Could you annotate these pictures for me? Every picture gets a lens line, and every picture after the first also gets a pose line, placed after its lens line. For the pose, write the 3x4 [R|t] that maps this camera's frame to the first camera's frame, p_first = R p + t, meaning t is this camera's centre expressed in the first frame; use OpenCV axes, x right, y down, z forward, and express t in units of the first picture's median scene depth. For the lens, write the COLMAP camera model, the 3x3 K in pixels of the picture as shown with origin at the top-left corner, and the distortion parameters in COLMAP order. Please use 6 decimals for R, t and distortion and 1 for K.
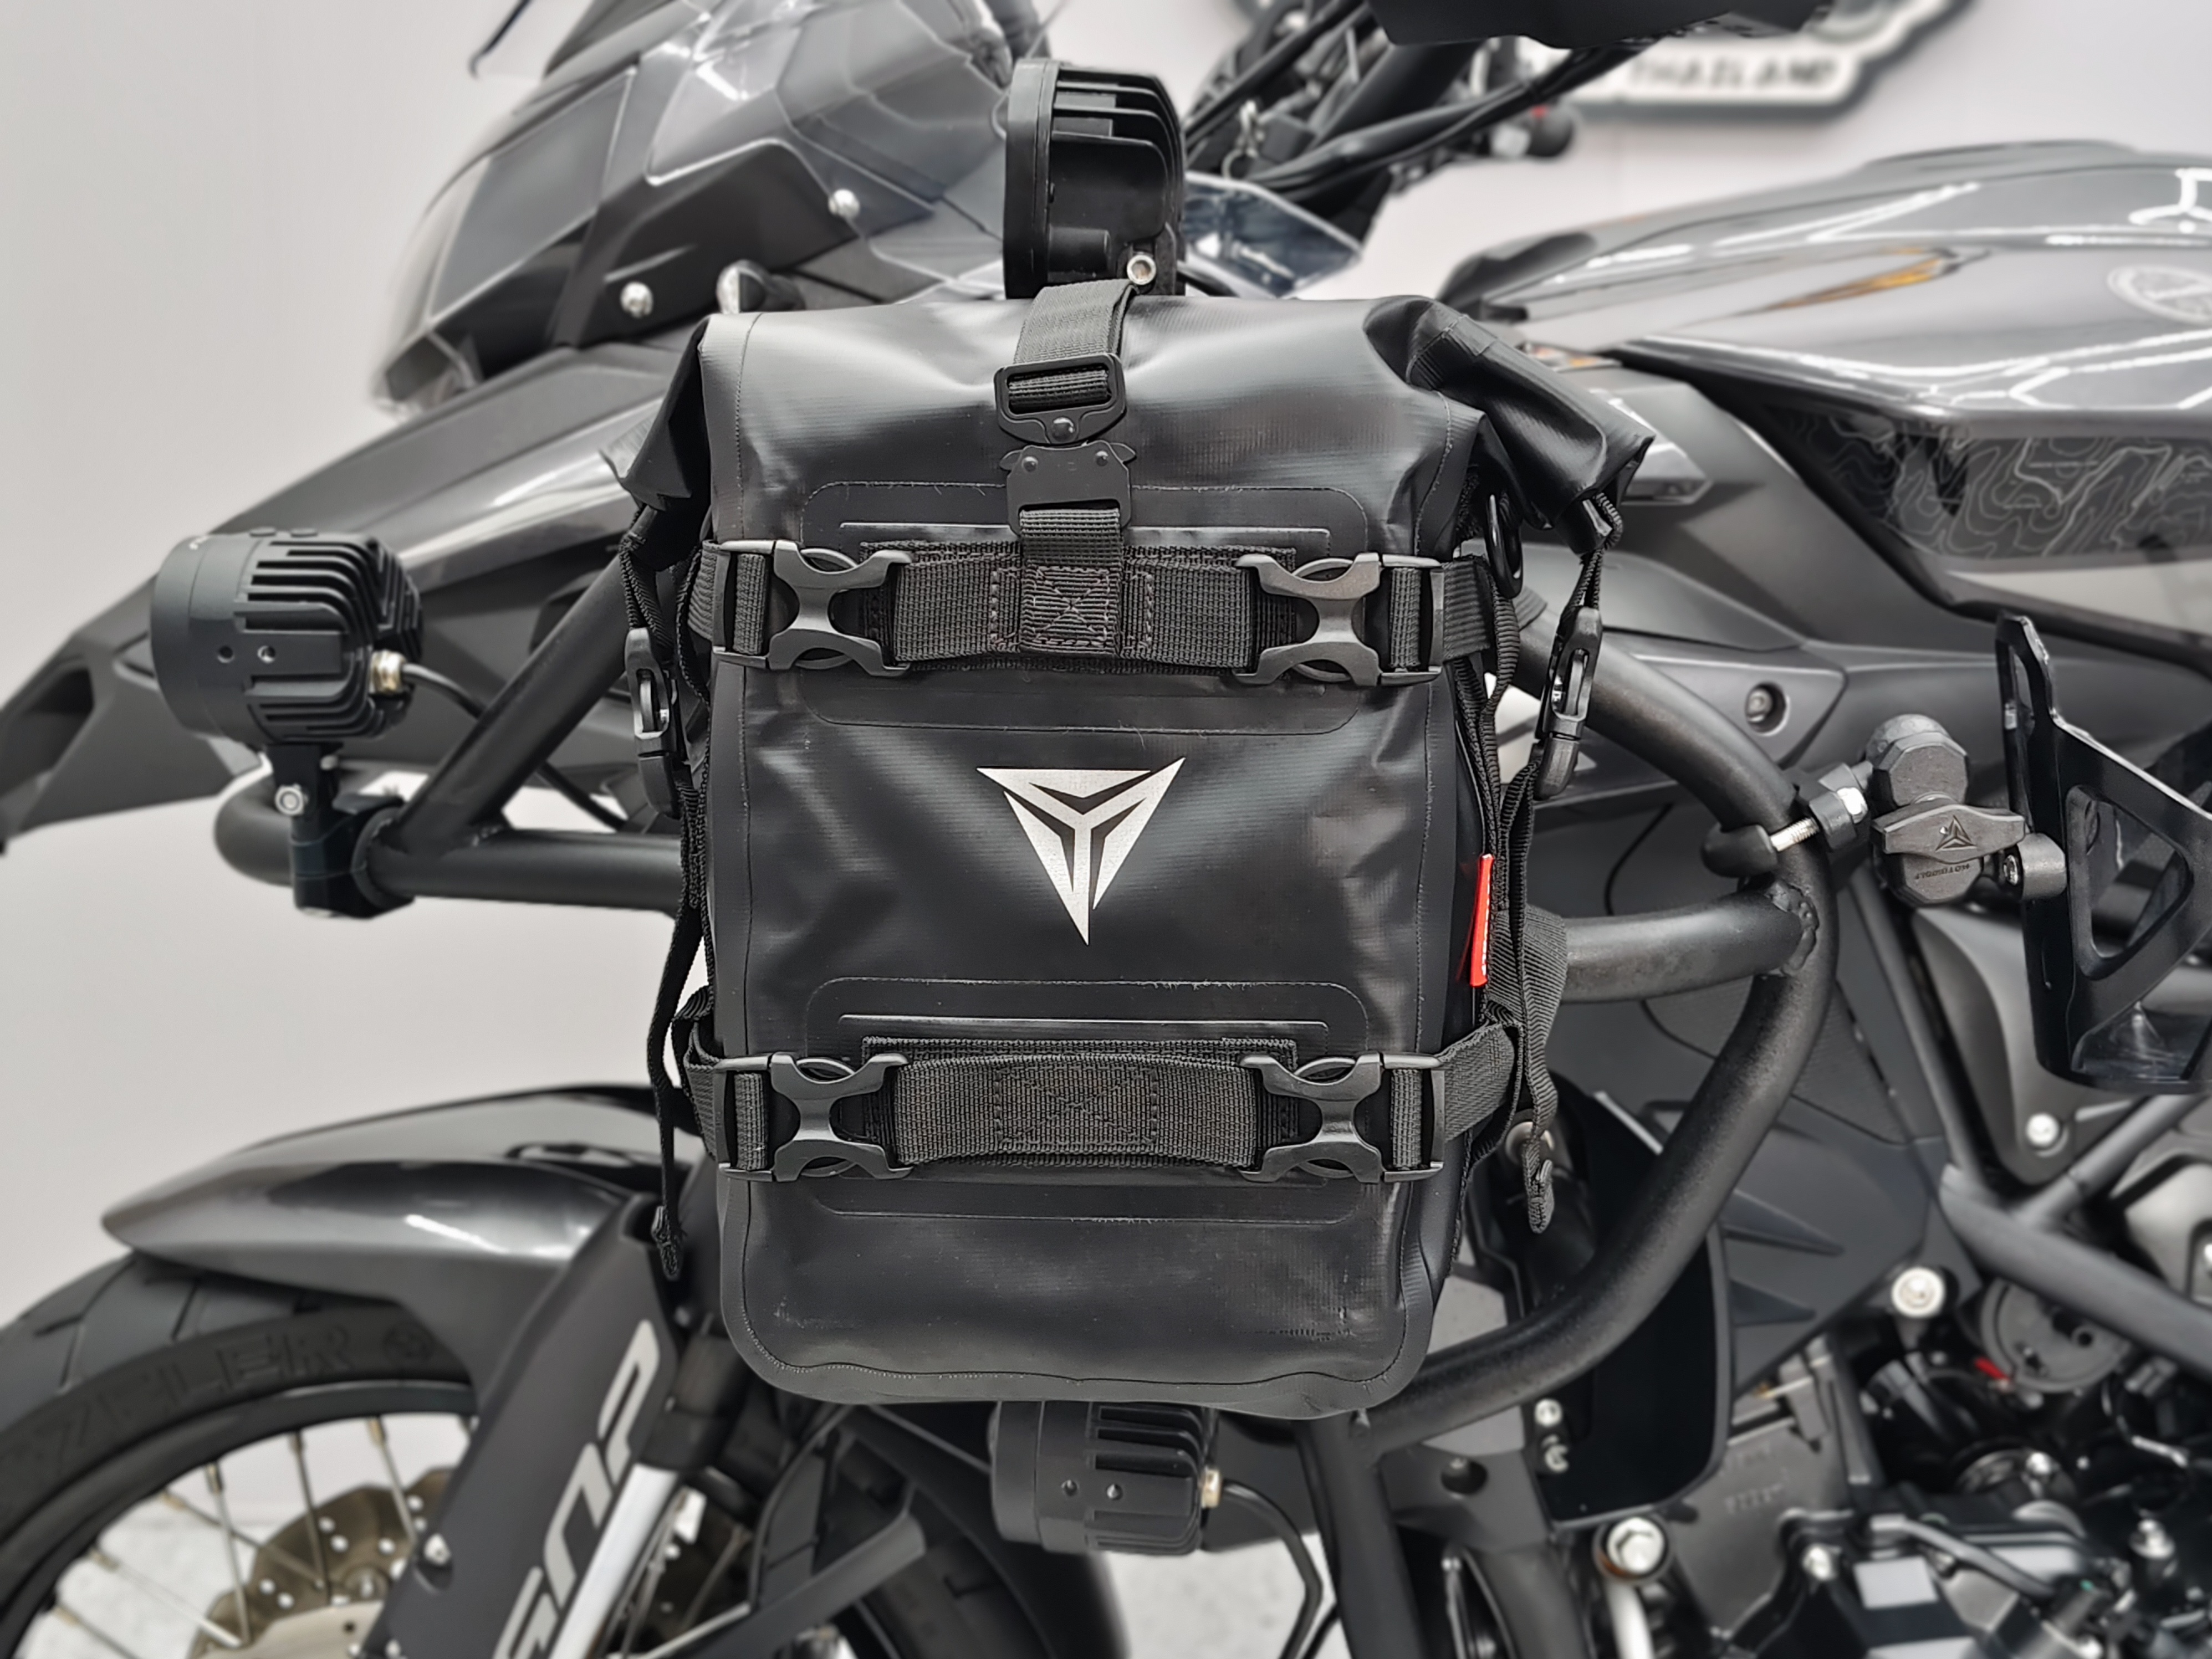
lens RADIAL K [[2264.9, 0, 1106.0], [0, 2264.9, 829.5], [0, 0, 1]] dist [0.002726, 0.003774]
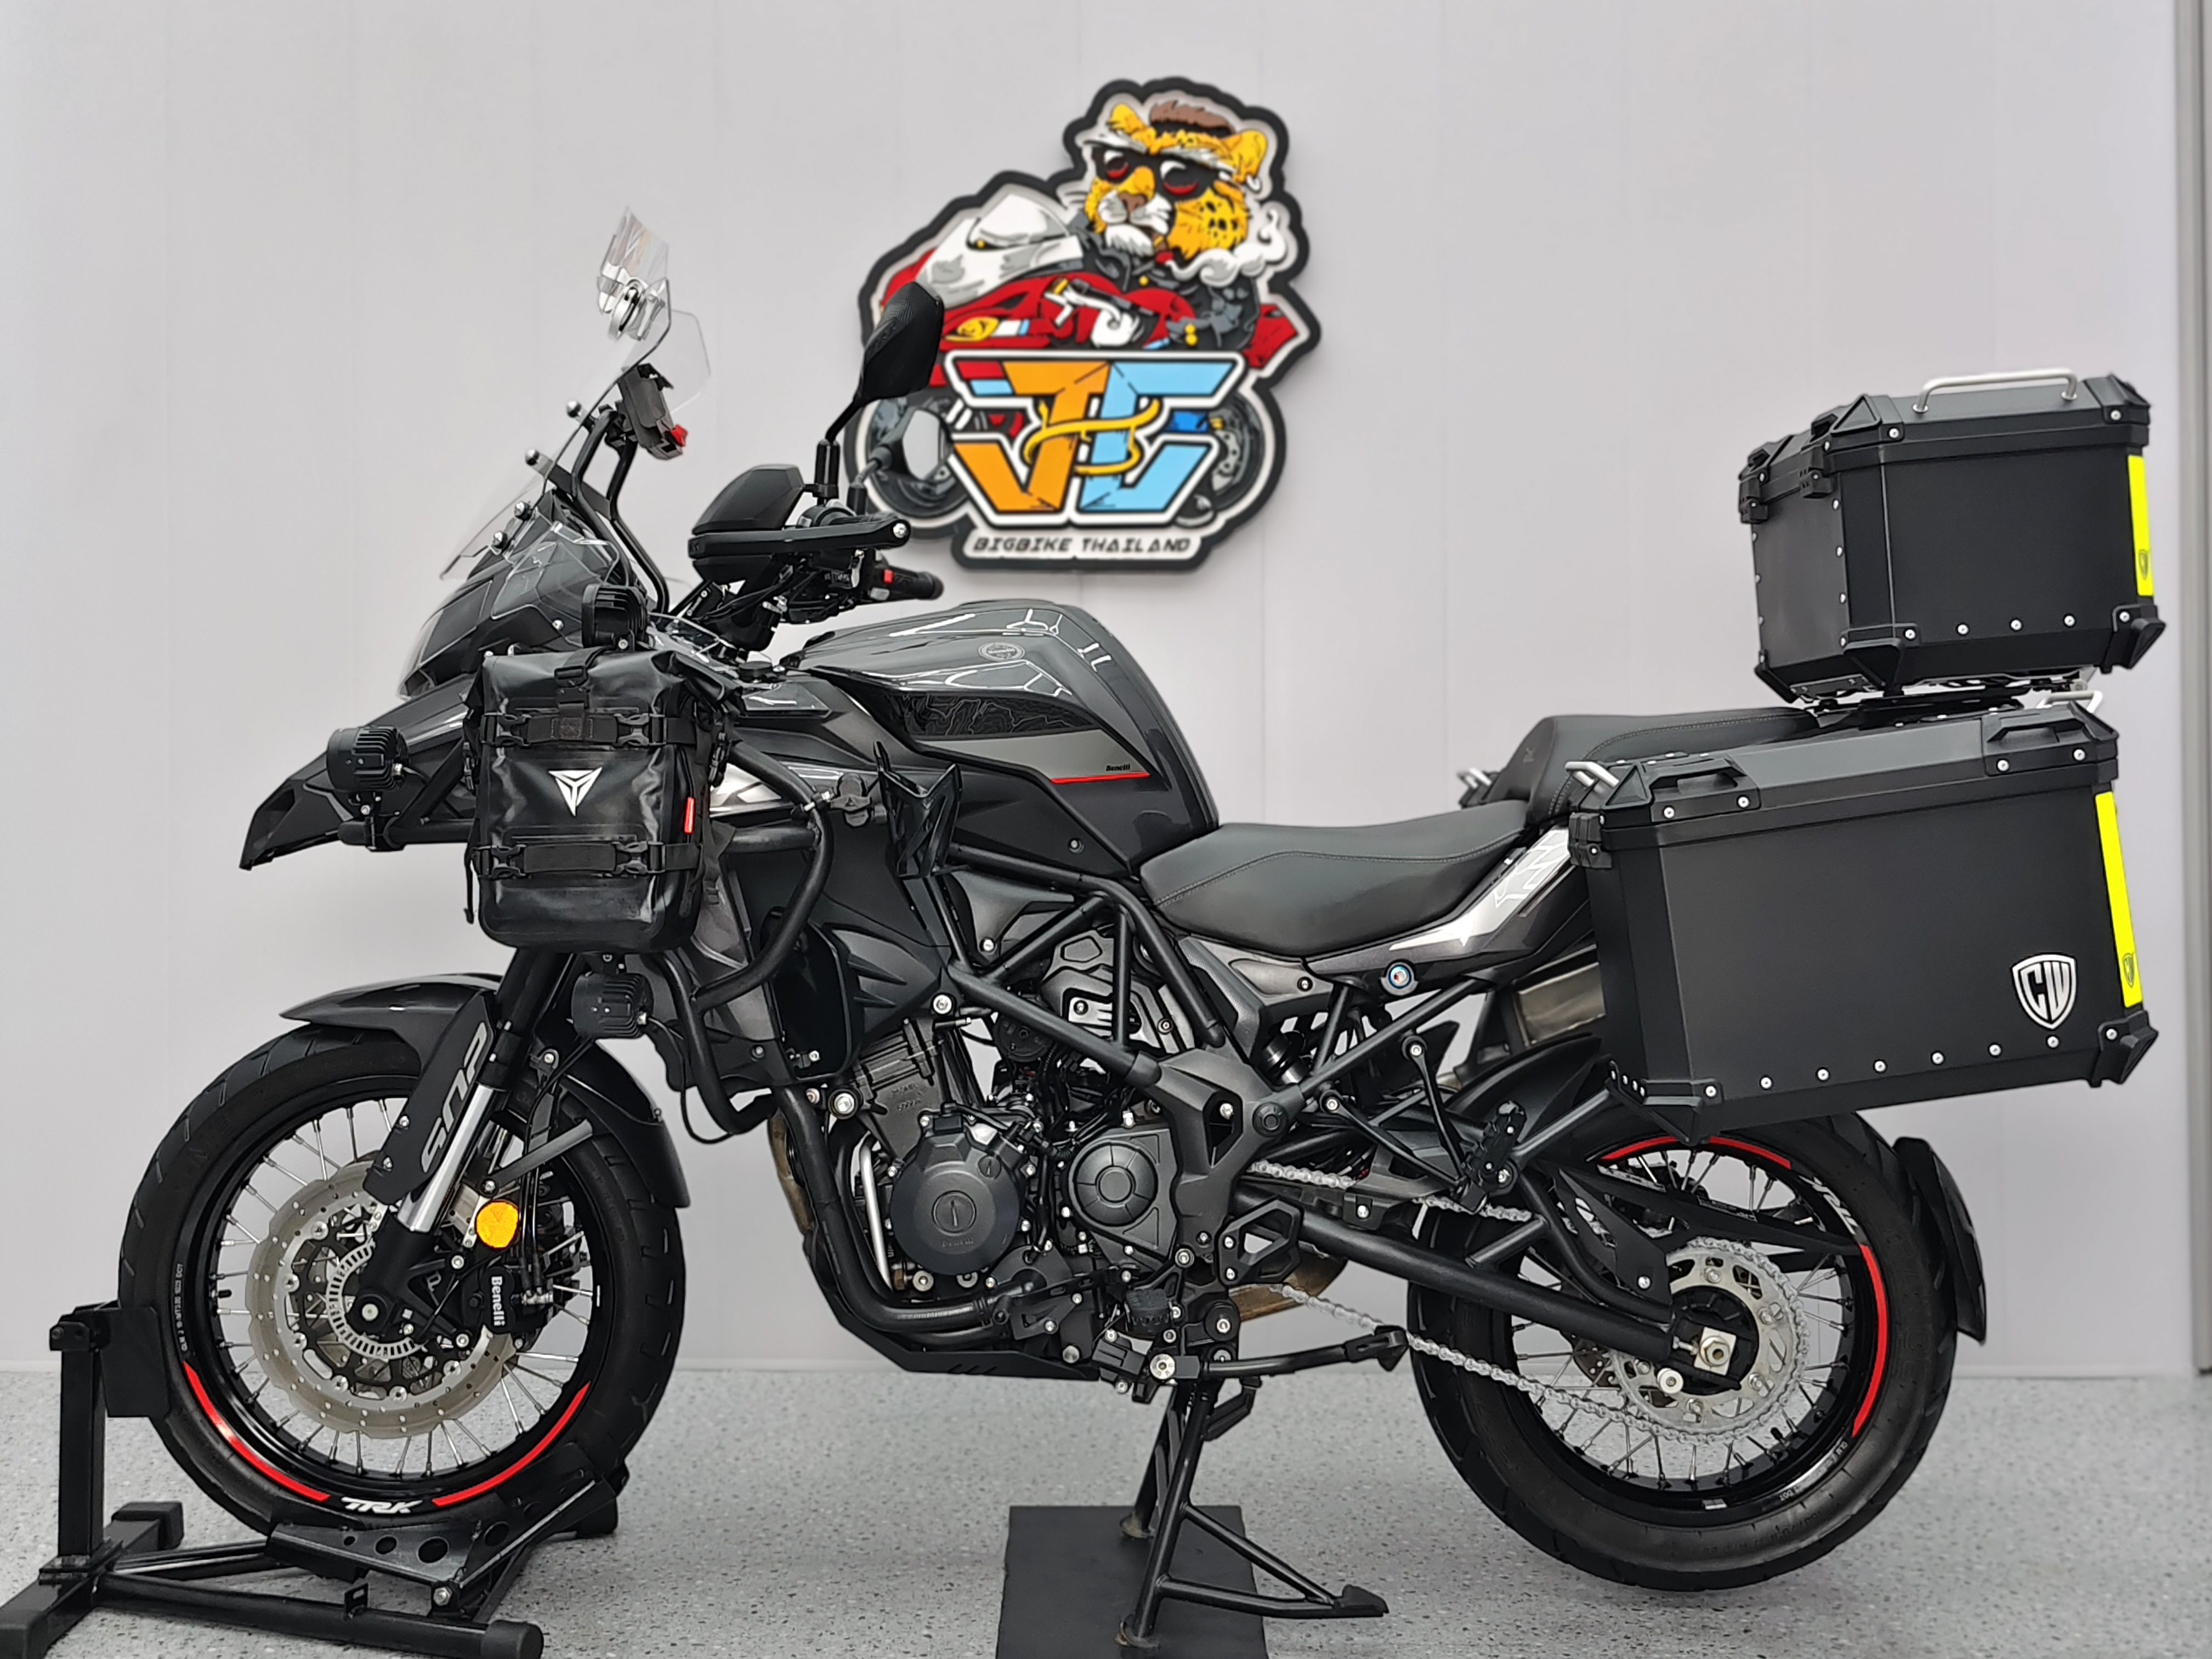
lens RADIAL K [[2301.0, 0, 1106.0], [0, 2301.0, 829.5], [0, 0, 1]] dist [0.049129, -0.016496]
pose [[0.999691, -0.007871, -0.023583, 0.750463], [0.003796, 0.985764, -0.168092, 0.560995], [0.024570, 0.167950, 0.985489, -2.154251]]
